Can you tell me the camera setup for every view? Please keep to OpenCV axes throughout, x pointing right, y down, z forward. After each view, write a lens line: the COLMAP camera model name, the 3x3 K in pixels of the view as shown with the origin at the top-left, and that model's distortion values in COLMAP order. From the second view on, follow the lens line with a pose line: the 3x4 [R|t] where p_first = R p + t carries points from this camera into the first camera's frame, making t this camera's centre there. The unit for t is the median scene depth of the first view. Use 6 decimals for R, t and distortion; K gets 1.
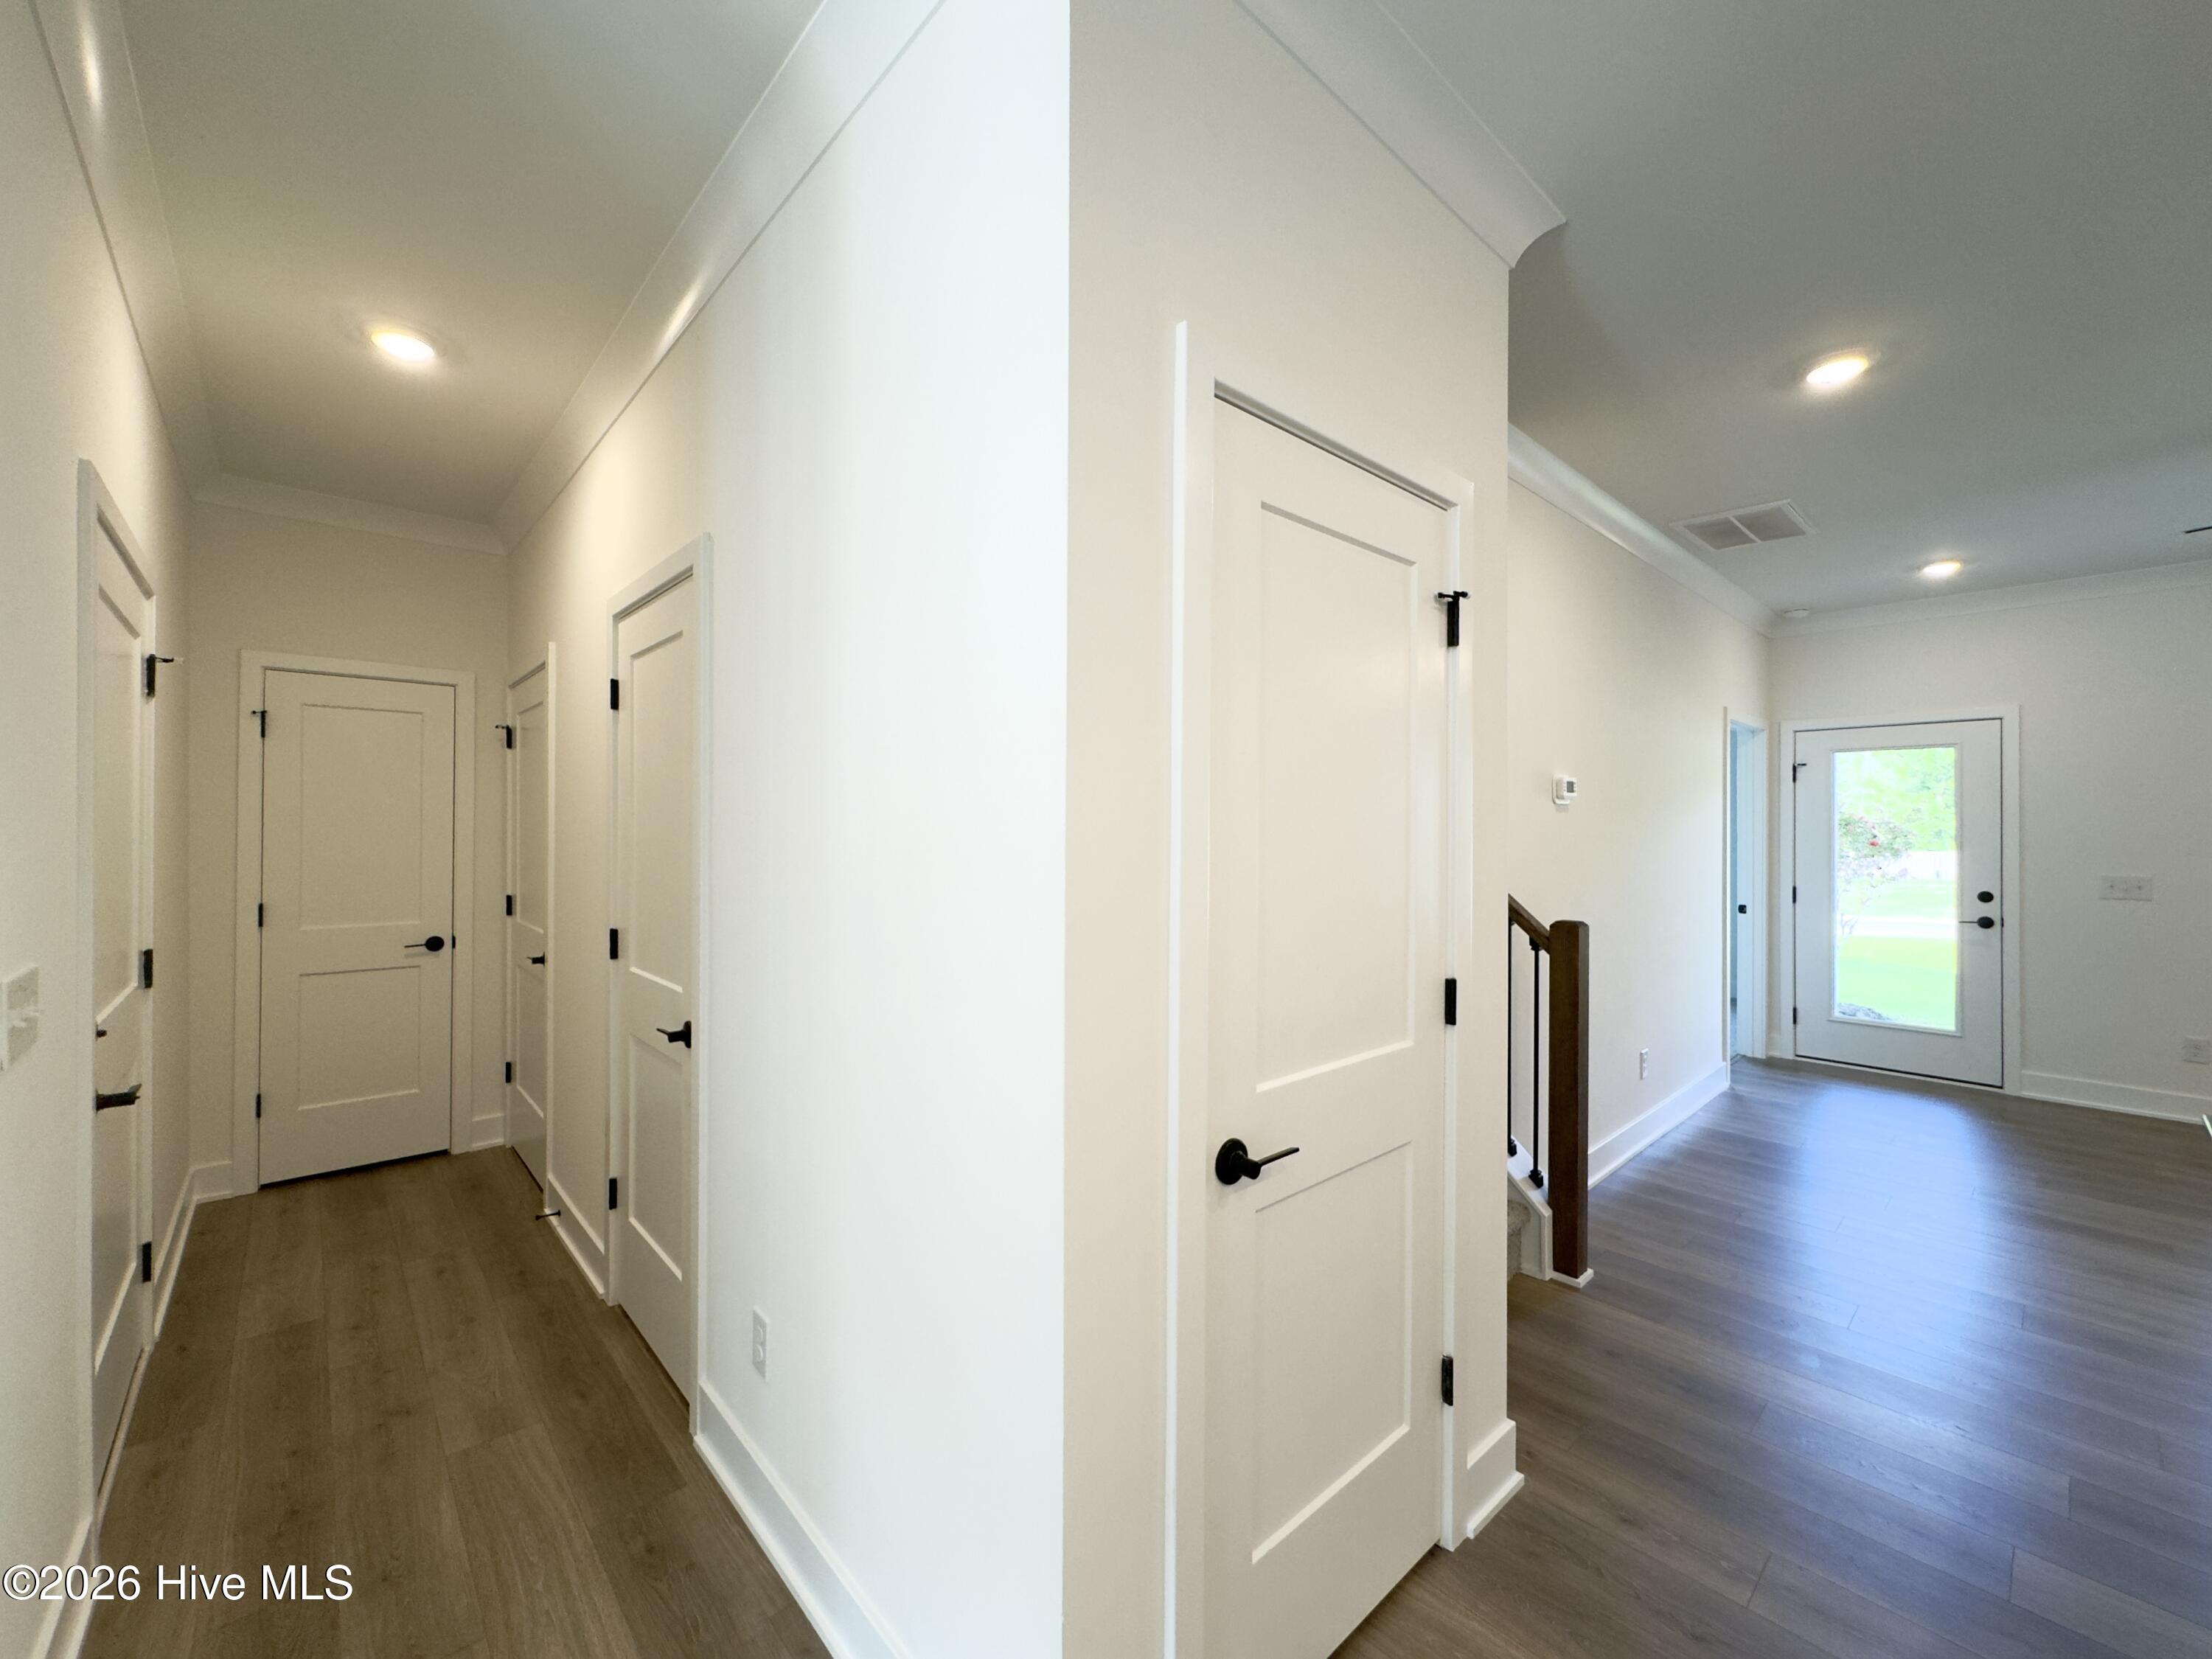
lens RADIAL K [[882.7, 0, 1103.3], [0, 882.7, 822.9], [0, 0, 1]] dist [-0.000229, 0.000174]
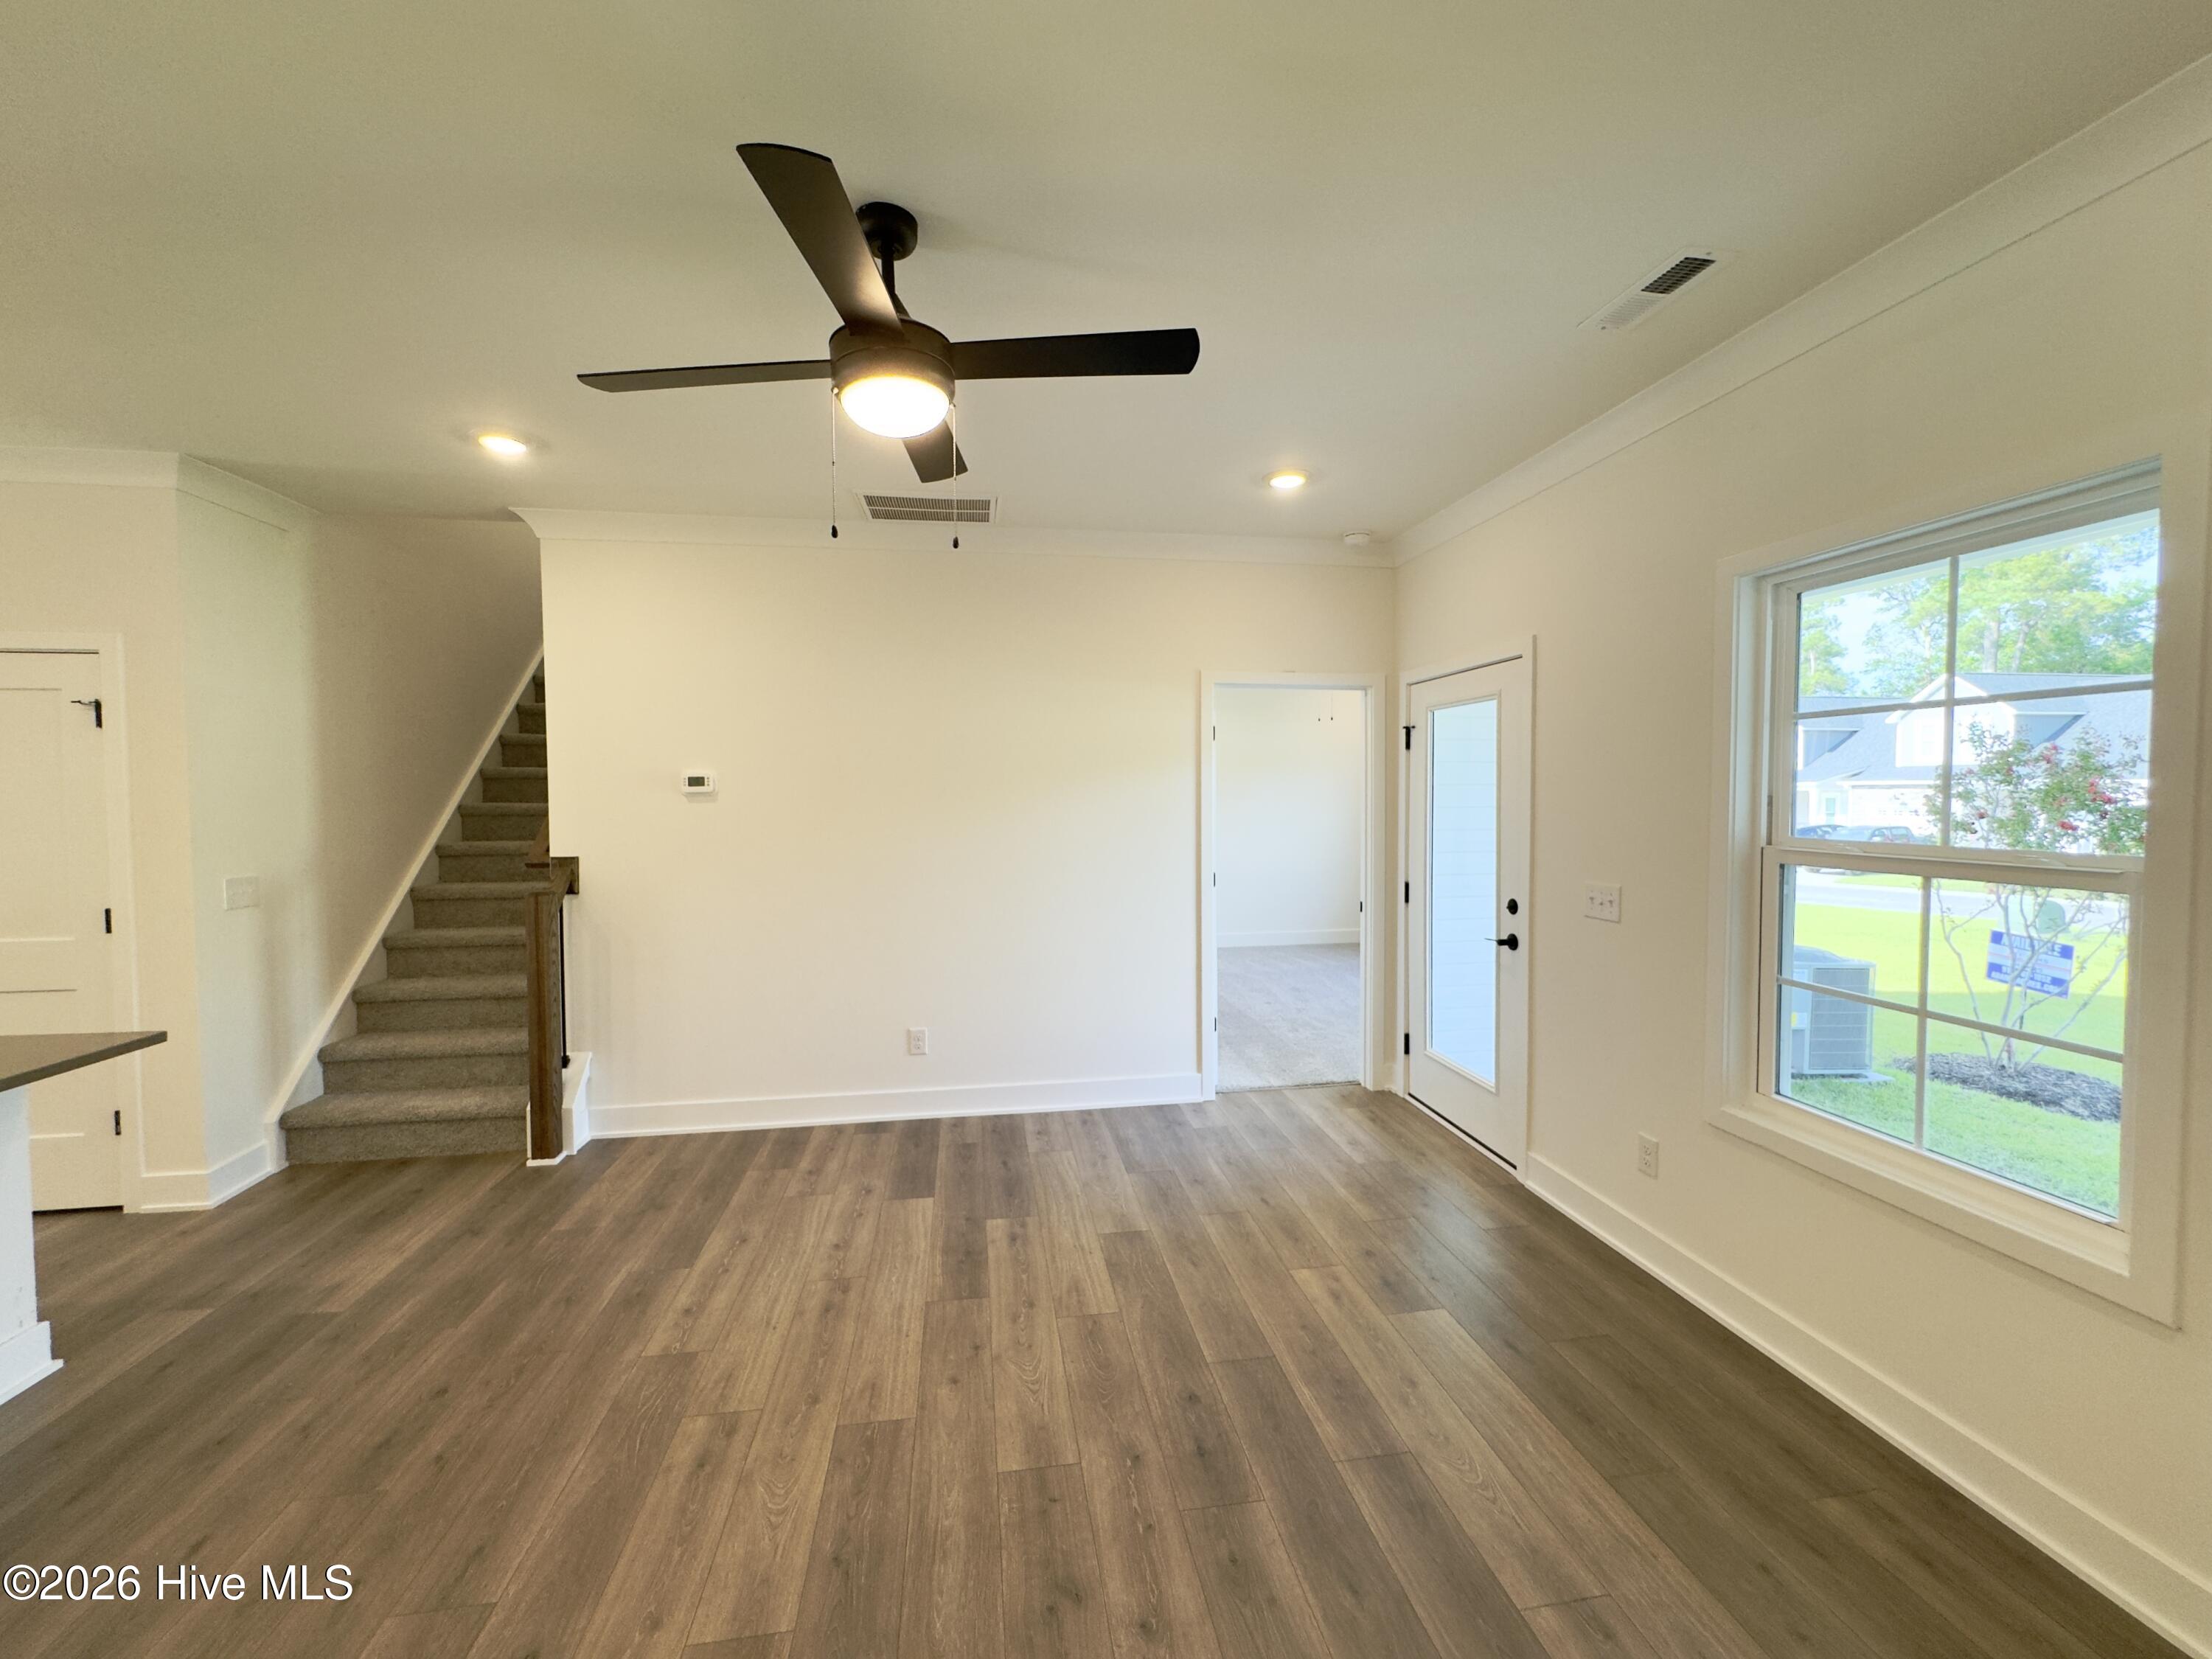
lens RADIAL K [[887.1, 0, 1101.4], [0, 887.1, 825.6], [0, 0, 1]] dist [0.000124, 0.000238]
pose [[0.830551, 0.007848, -0.556888, 1.929451], [0.014600, 0.999250, 0.035857, -0.021063], [0.556752, -0.037911, 0.829813, 0.380568]]
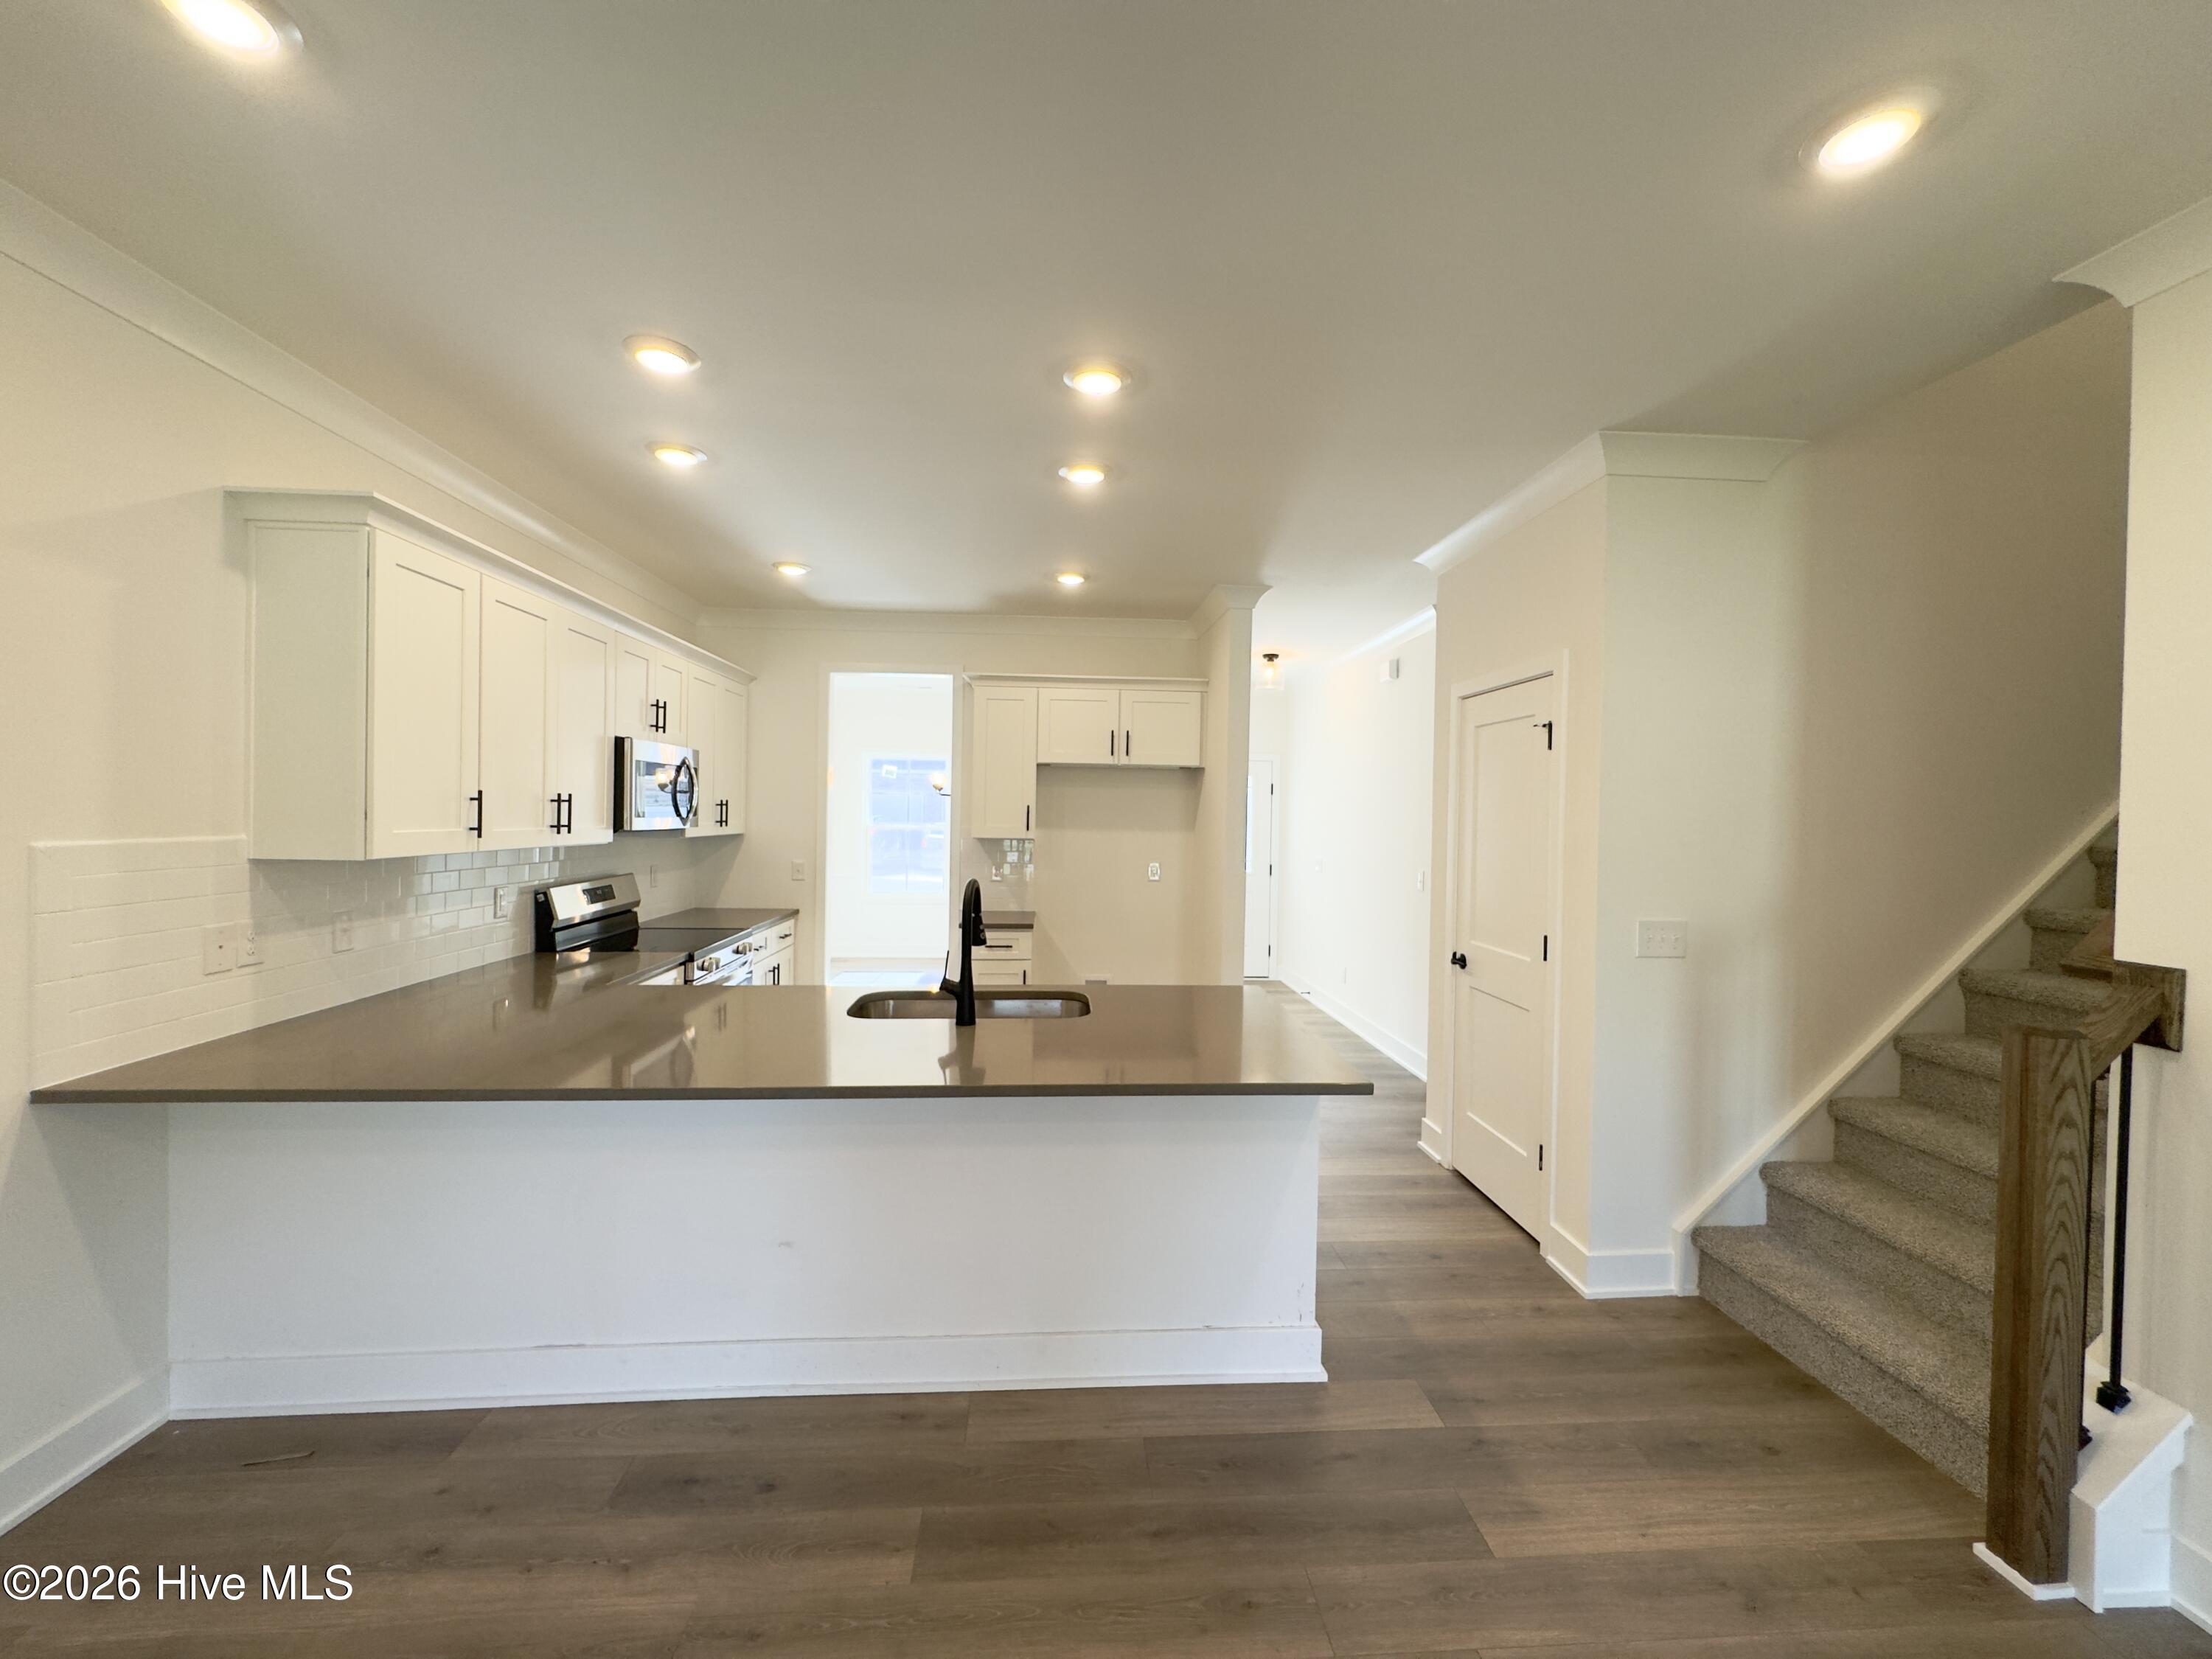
lens RADIAL K [[882.7, 0, 1103.3], [0, 882.7, 822.9], [0, 0, 1]] dist [-0.000229, 0.000174]
pose [[-0.618710, -0.011220, -0.785539, 1.446655], [-0.021829, 0.999757, 0.002913, -0.024020], [0.785316, 0.018950, -0.618805, 0.854700]]
